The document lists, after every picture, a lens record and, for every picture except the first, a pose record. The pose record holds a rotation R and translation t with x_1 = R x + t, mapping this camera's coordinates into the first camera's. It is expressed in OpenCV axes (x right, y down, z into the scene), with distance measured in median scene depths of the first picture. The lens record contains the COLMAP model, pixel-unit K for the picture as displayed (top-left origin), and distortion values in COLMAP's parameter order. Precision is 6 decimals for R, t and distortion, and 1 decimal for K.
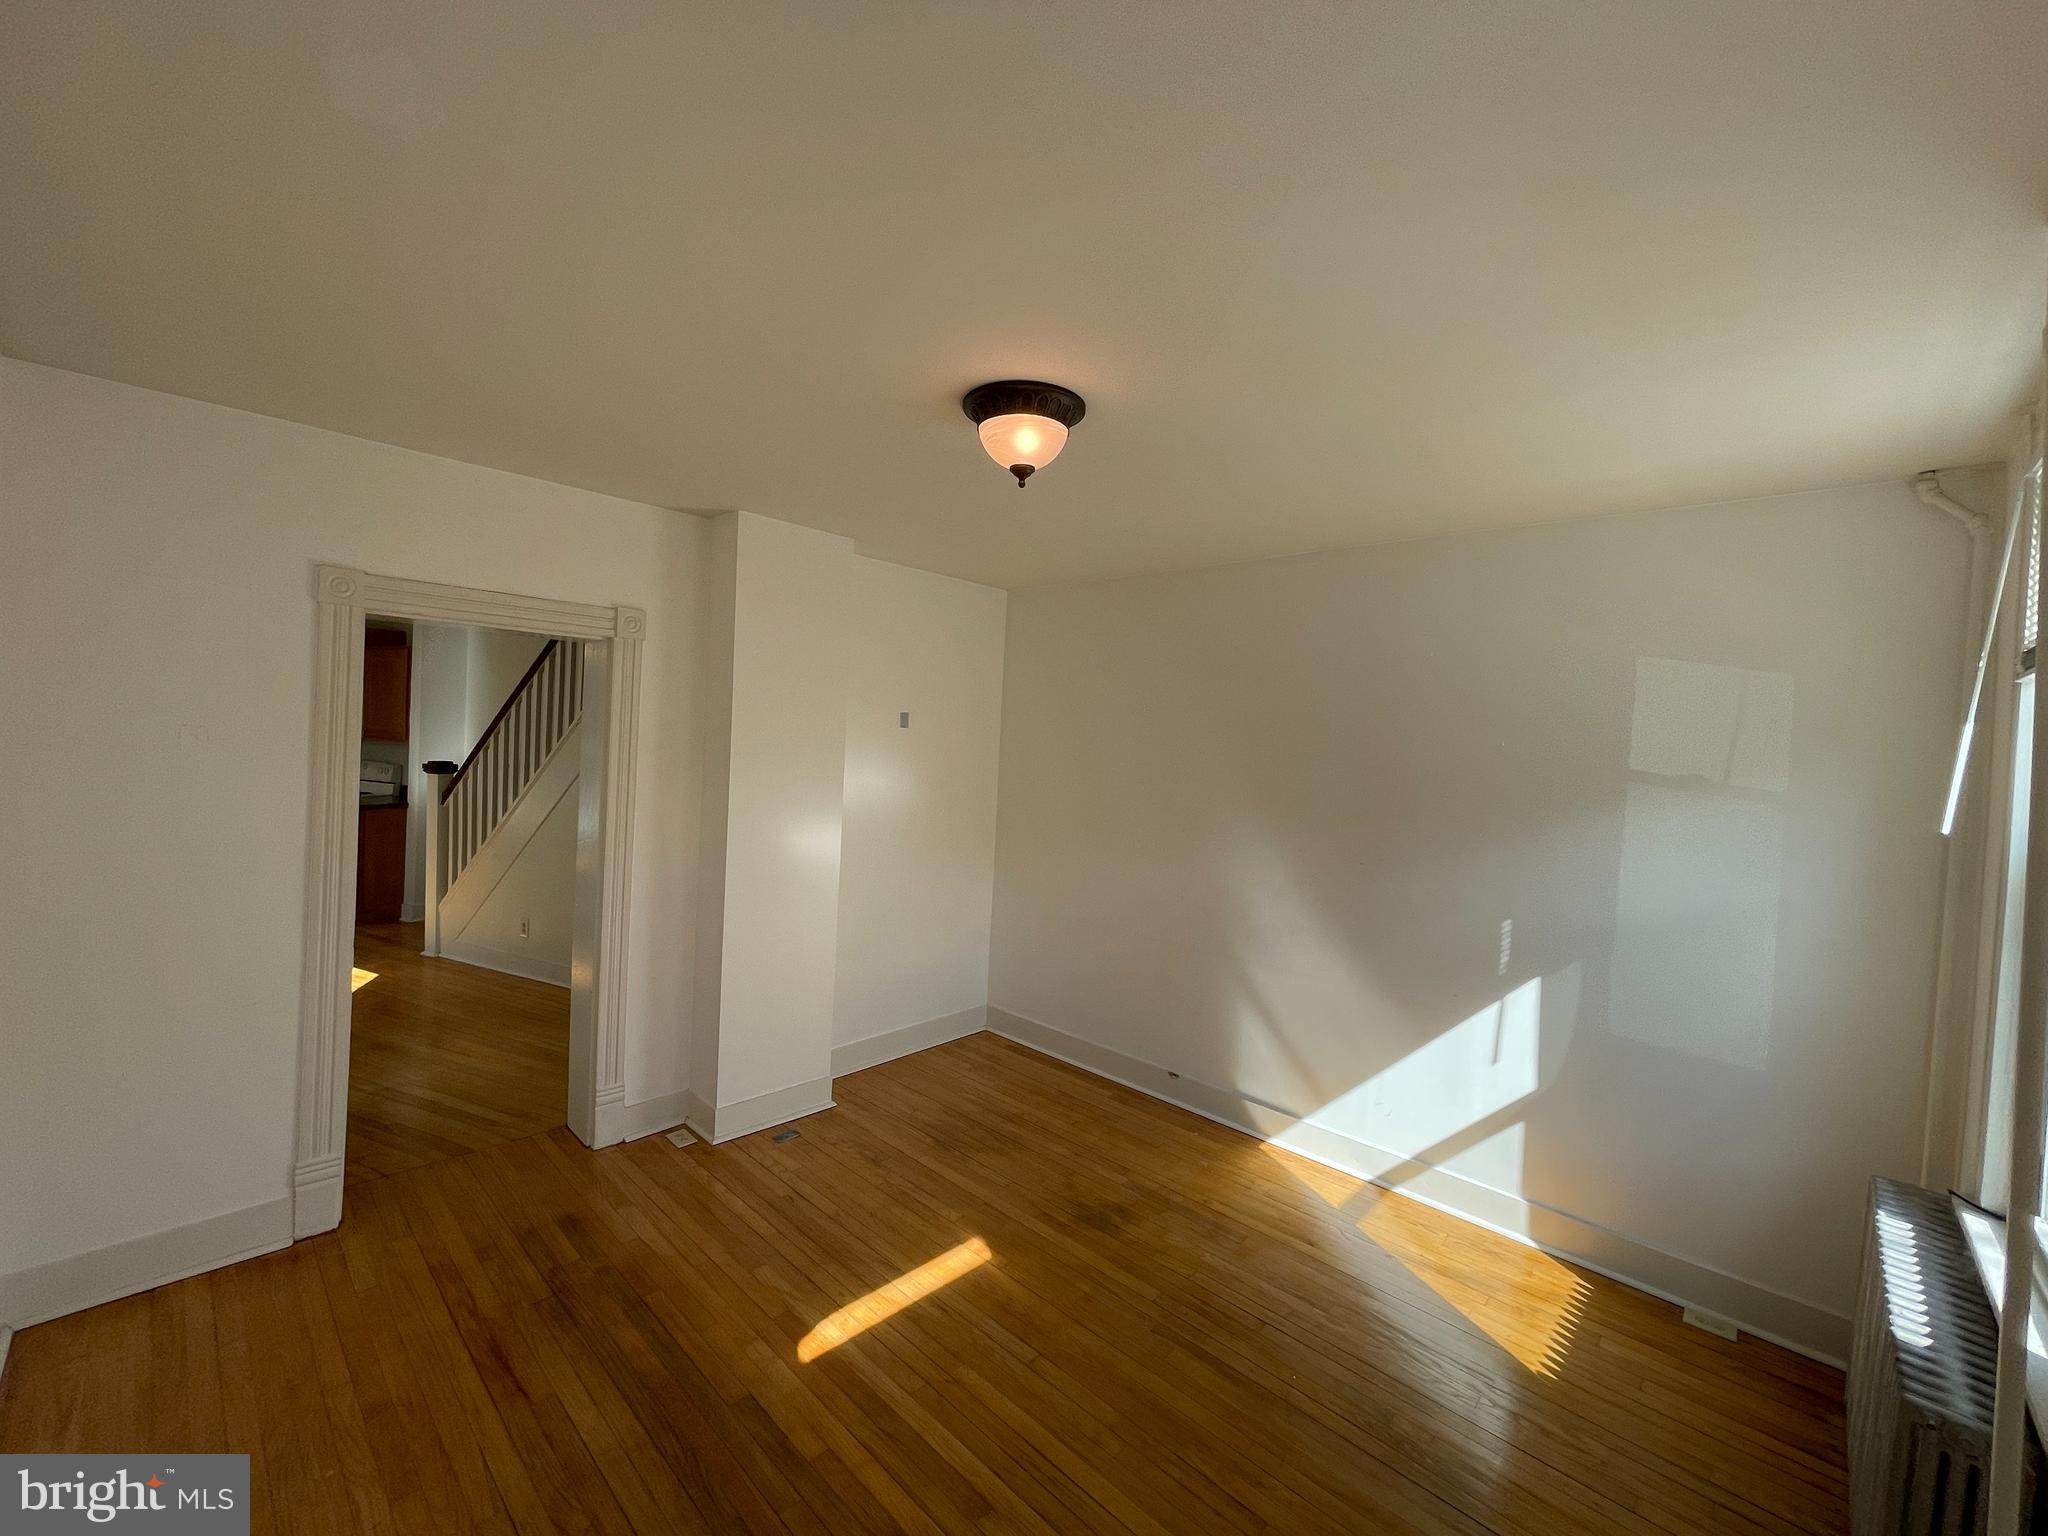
lens RADIAL K [[831.2, 0, 1026.1], [0, 831.2, 759.0], [0, 0, 1]] dist [0.002064, 0.000273]
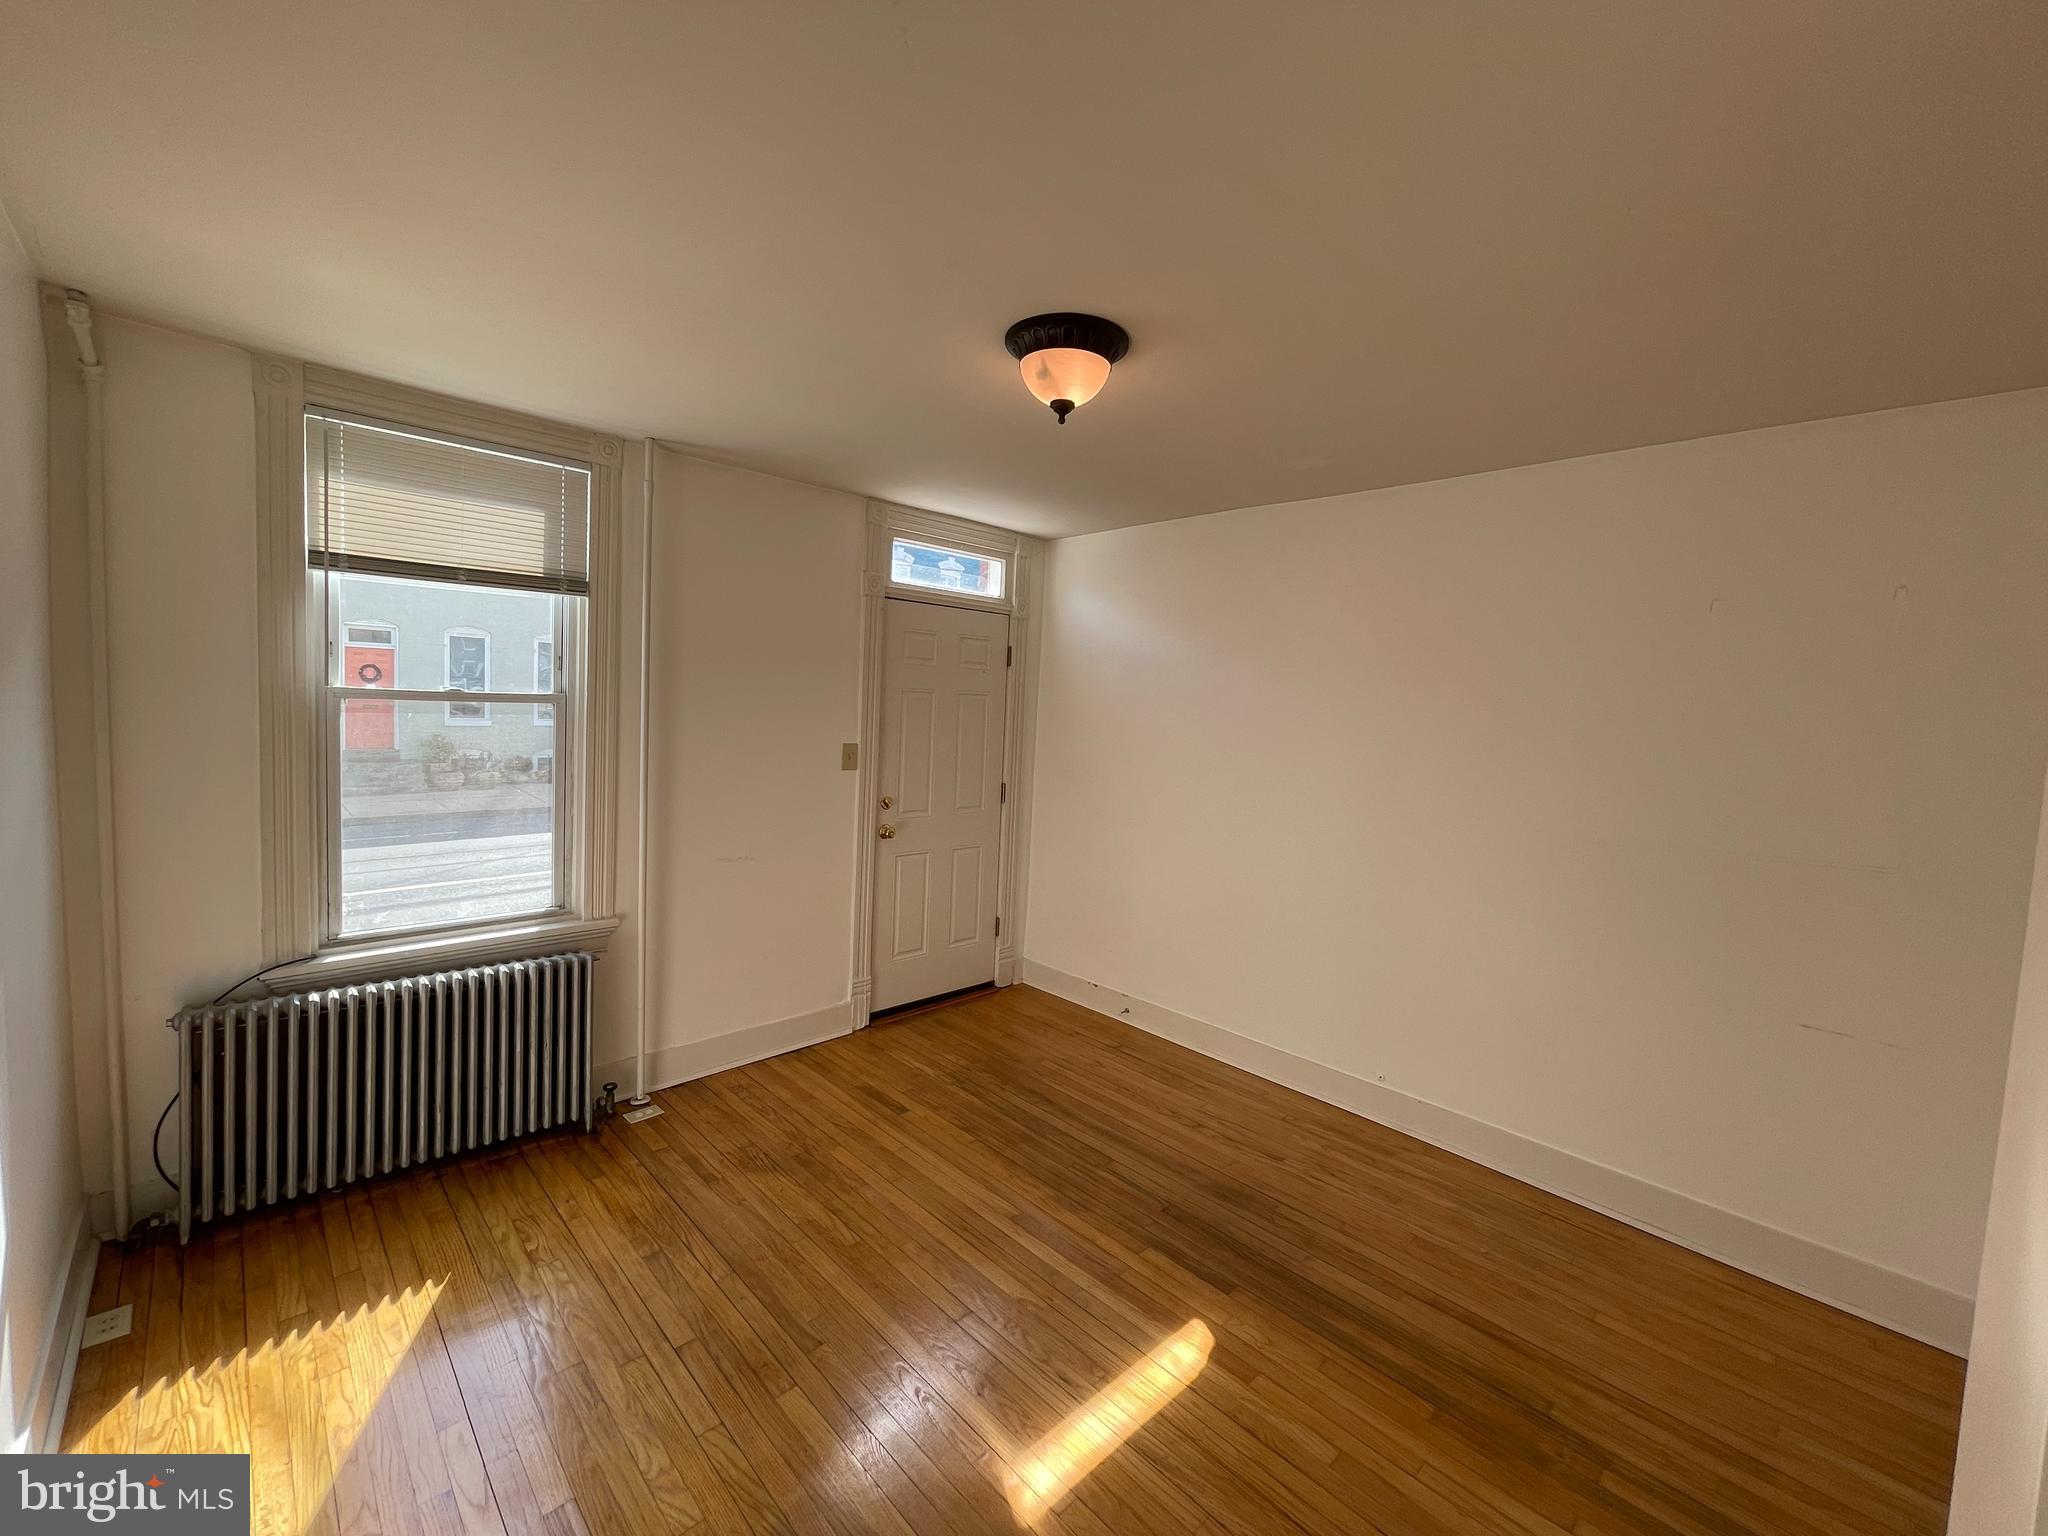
lens RADIAL K [[831.2, 0, 1026.1], [0, 831.2, 759.0], [0, 0, 1]] dist [0.002064, 0.000273]
pose [[-0.994757, -0.095455, 0.036697, -0.038281], [-0.091543, 0.991109, 0.096551, -0.019402], [-0.045587, 0.092686, -0.994651, 1.964624]]
